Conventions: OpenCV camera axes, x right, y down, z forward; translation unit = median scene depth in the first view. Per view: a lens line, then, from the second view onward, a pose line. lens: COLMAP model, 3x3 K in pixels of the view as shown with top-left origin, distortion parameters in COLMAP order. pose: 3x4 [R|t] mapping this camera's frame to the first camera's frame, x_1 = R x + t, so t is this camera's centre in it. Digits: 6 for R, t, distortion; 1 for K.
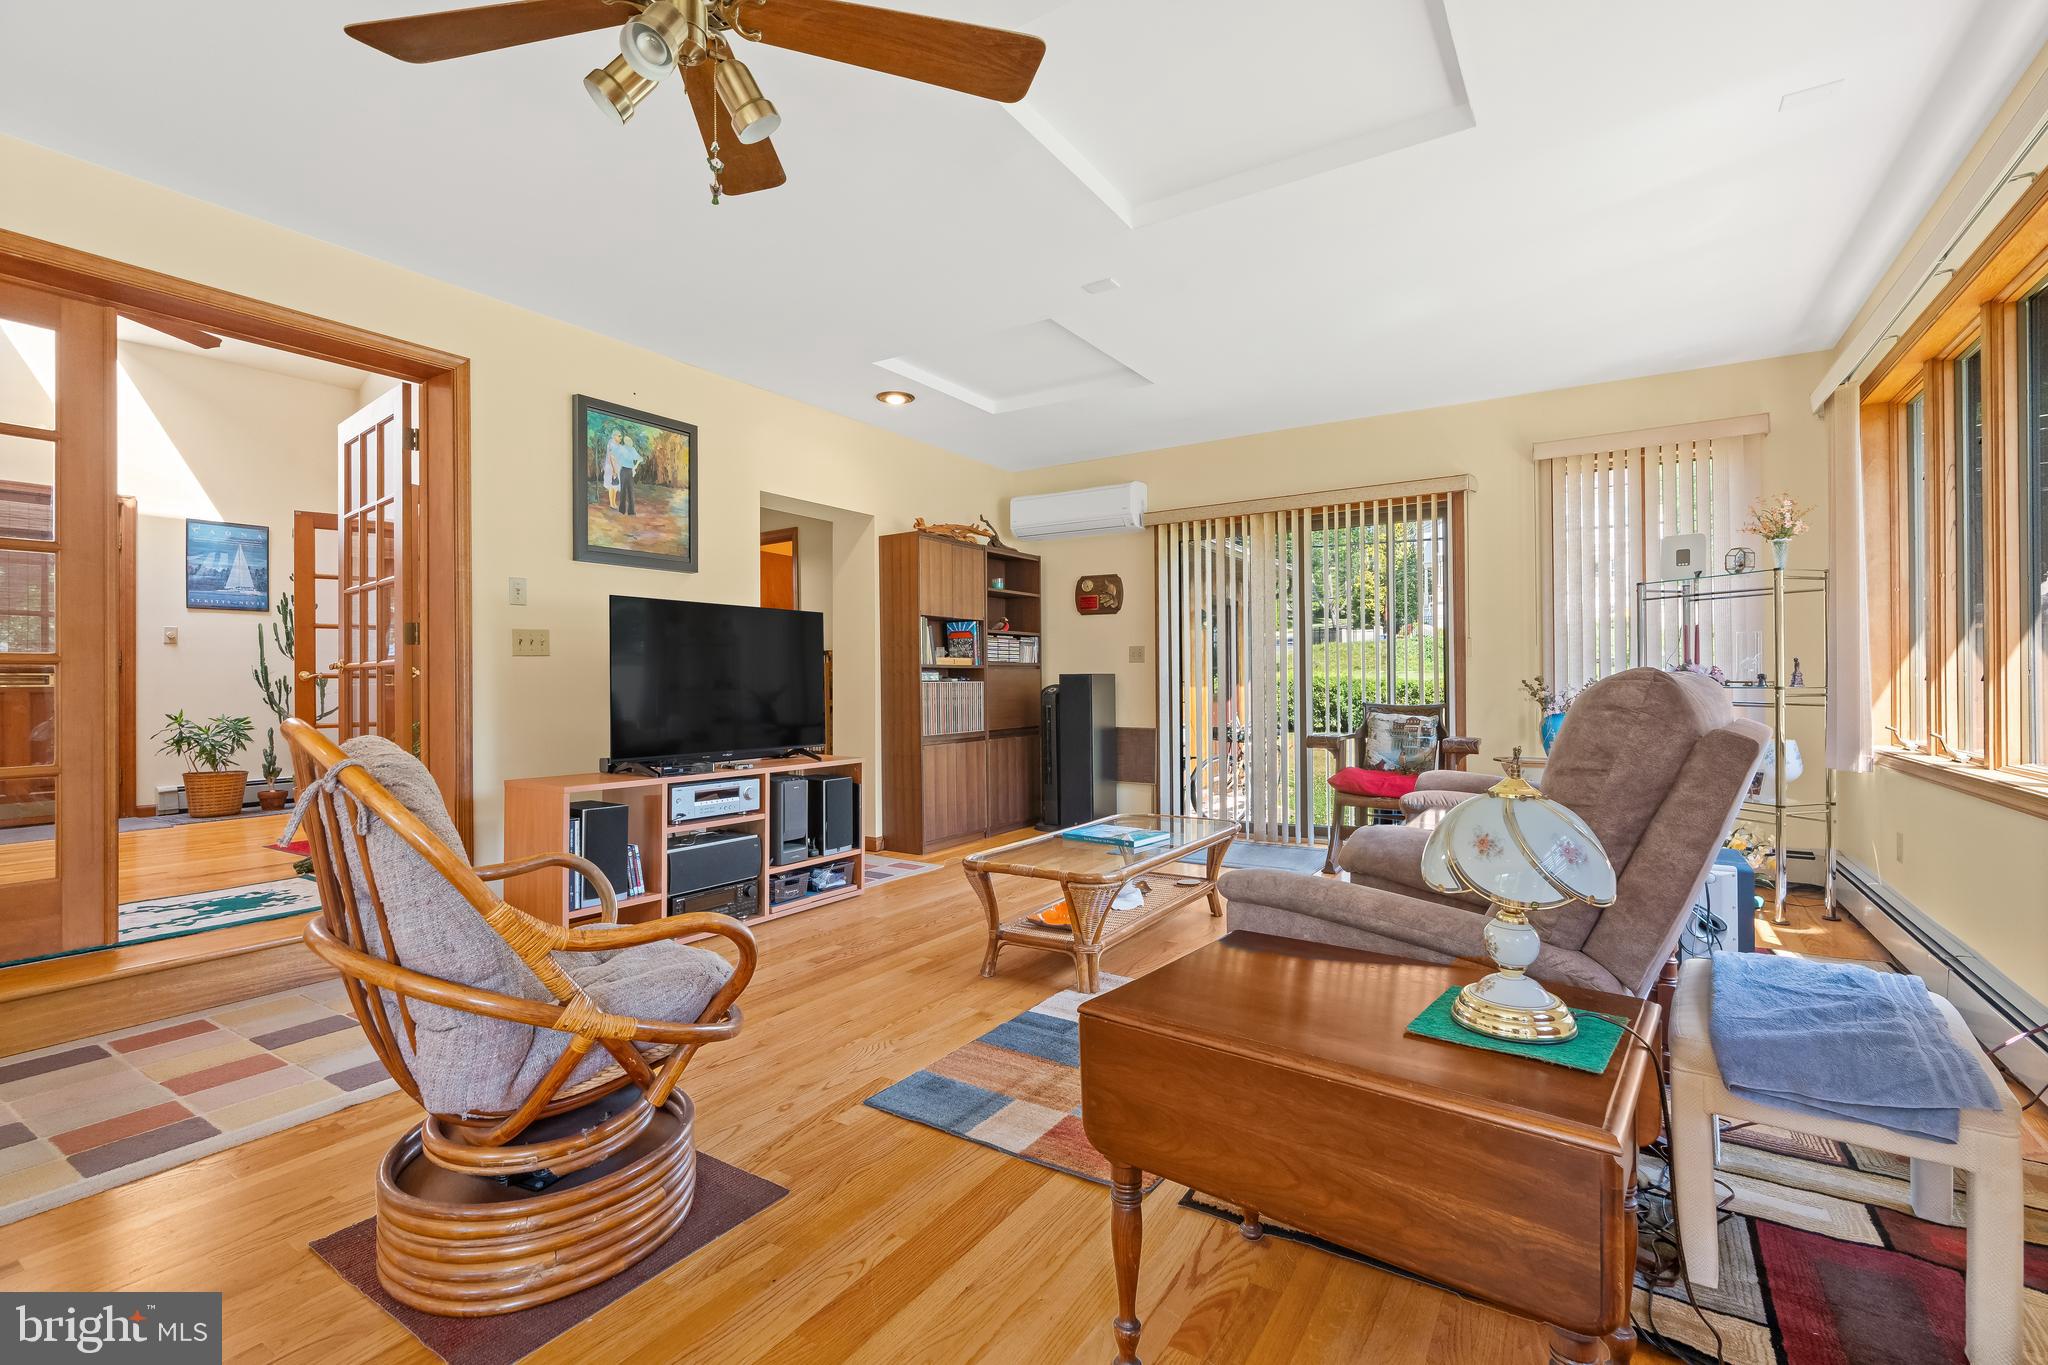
lens RADIAL K [[922.0, 0, 1020.4], [0, 922.0, 671.8], [0, 0, 1]] dist [-0.004895, 0.002722]
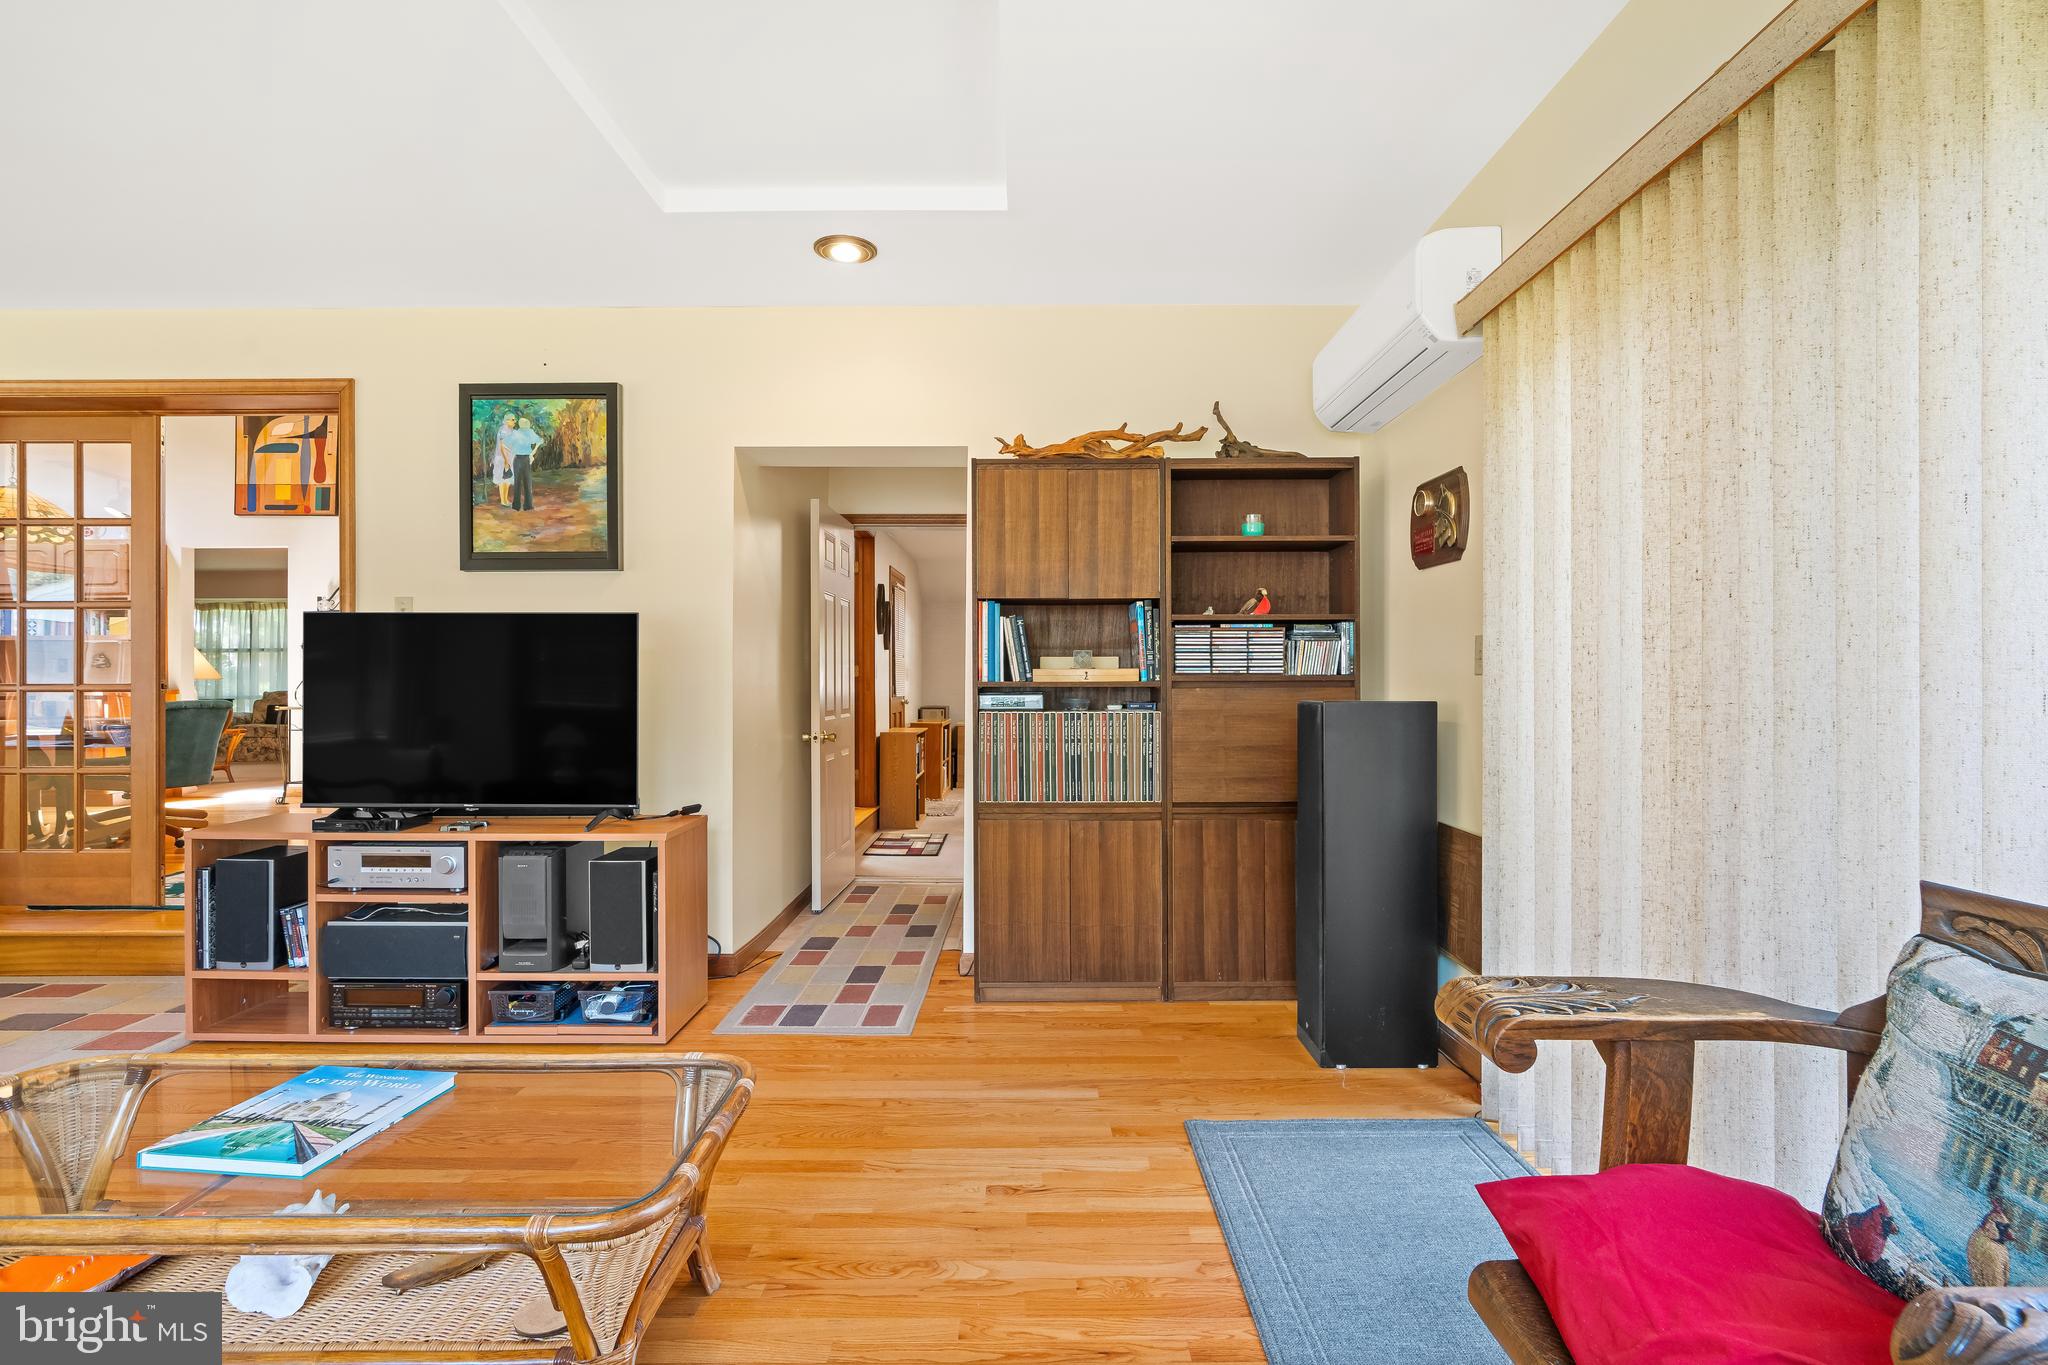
lens RADIAL K [[963.3, 0, 1021.0], [0, 963.3, 678.8], [0, 0, 1]] dist [-0.004661, 0.001303]
pose [[0.543614, 0.004781, -0.839322, 0.566247], [0.006938, 0.999924, 0.010190, -0.021534], [0.839307, -0.011362, 0.543539, 0.901214]]
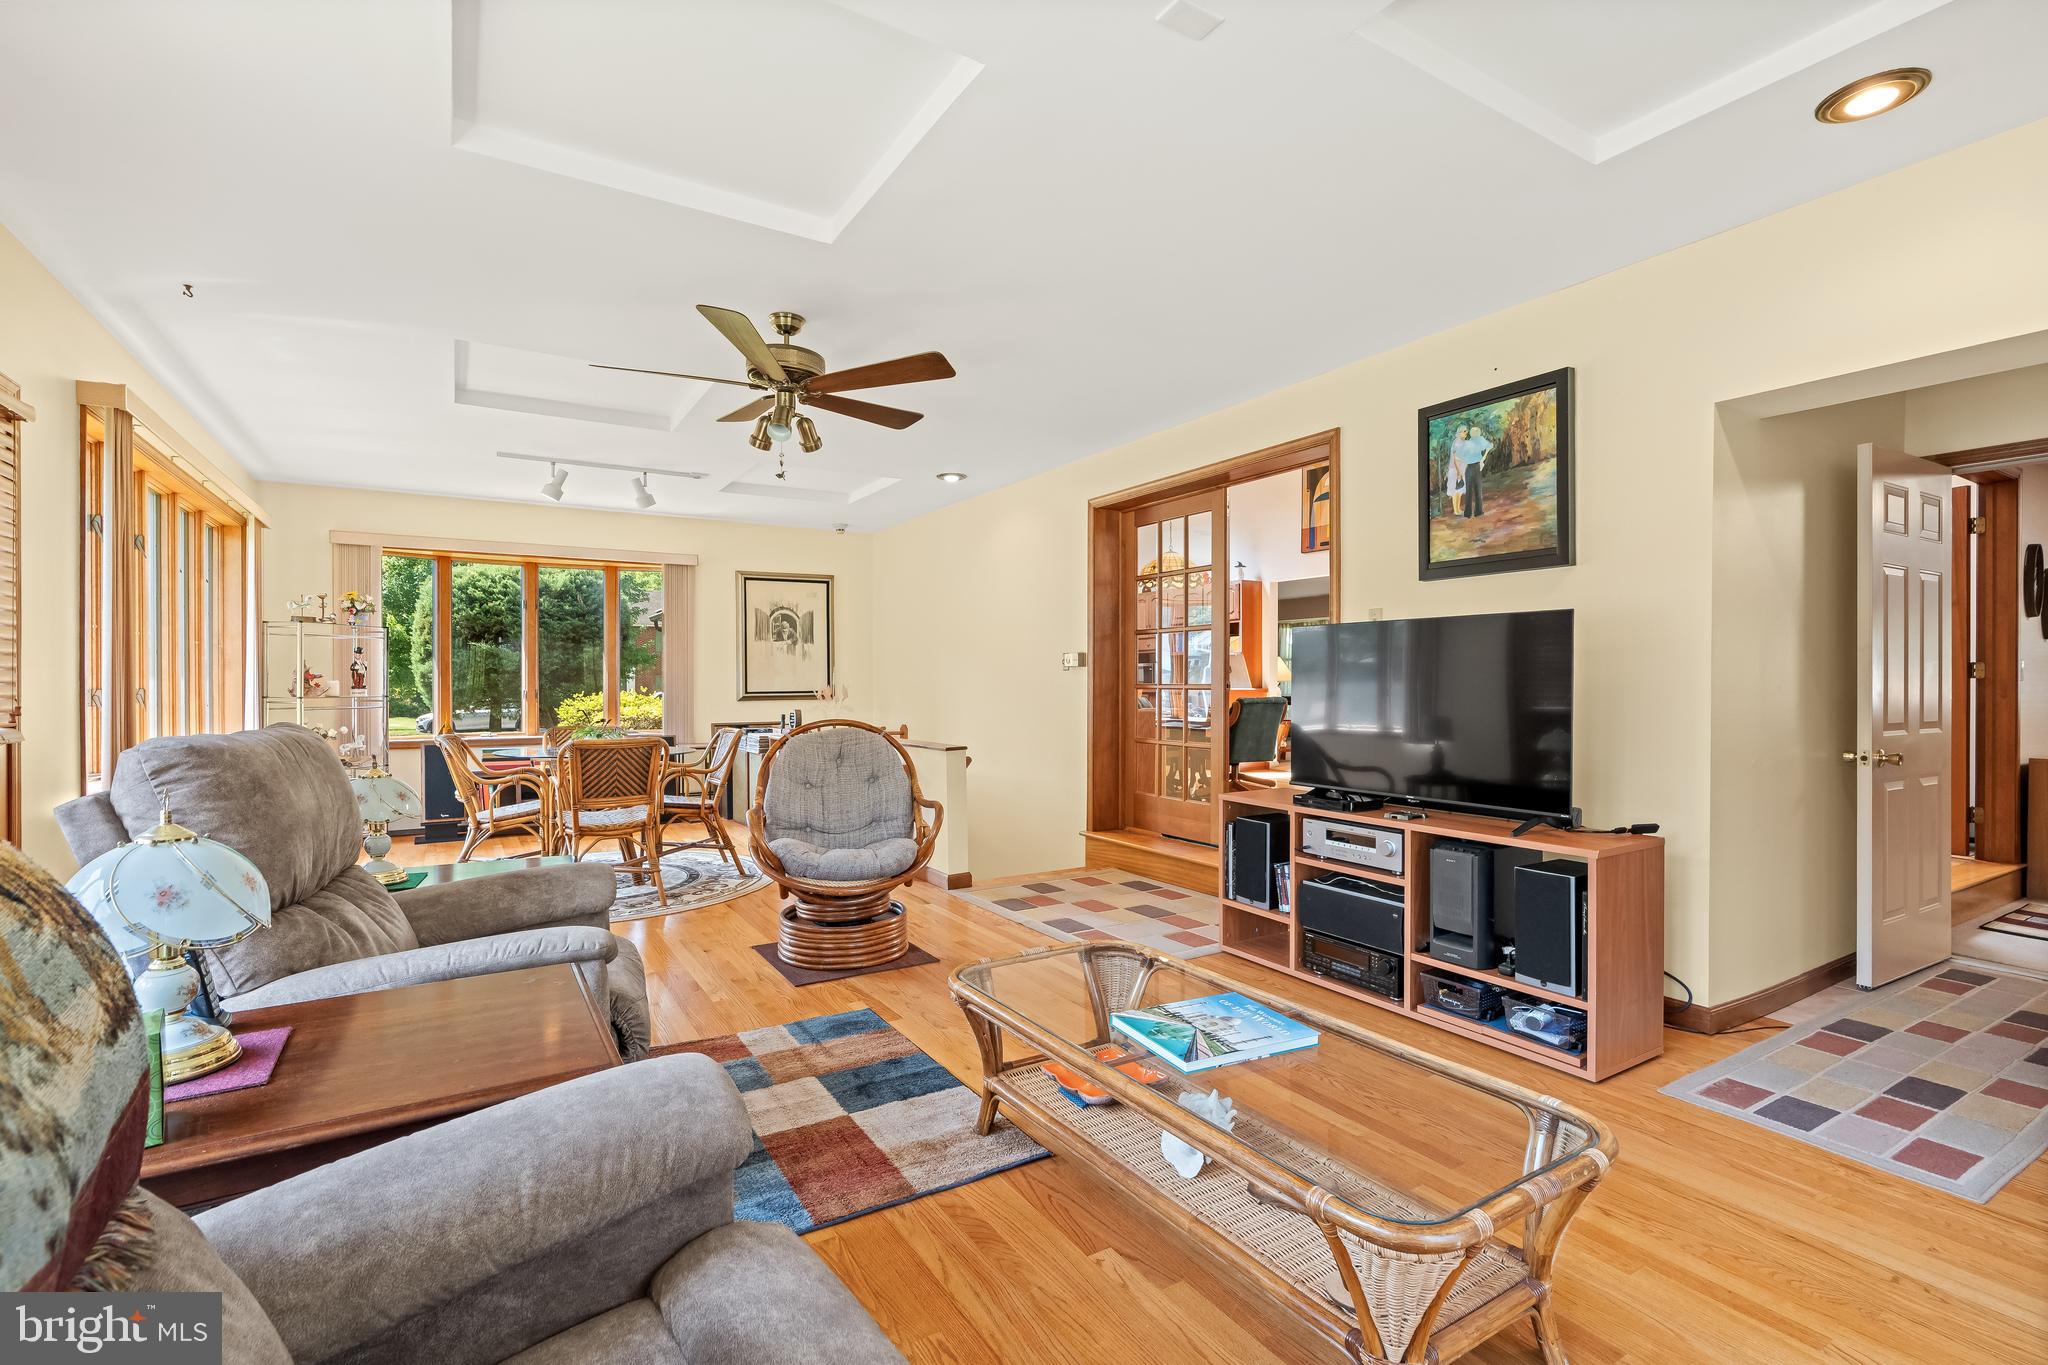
lens RADIAL K [[922.0, 0, 1021.4], [0, 922.0, 685.7], [0, 0, 1]] dist [-0.004895, 0.002722]
pose [[-0.423975, 0.009292, -0.905626, 0.547092], [0.011301, 0.999924, 0.004969, -0.019922], [0.905603, -0.008128, -0.424048, 0.980092]]
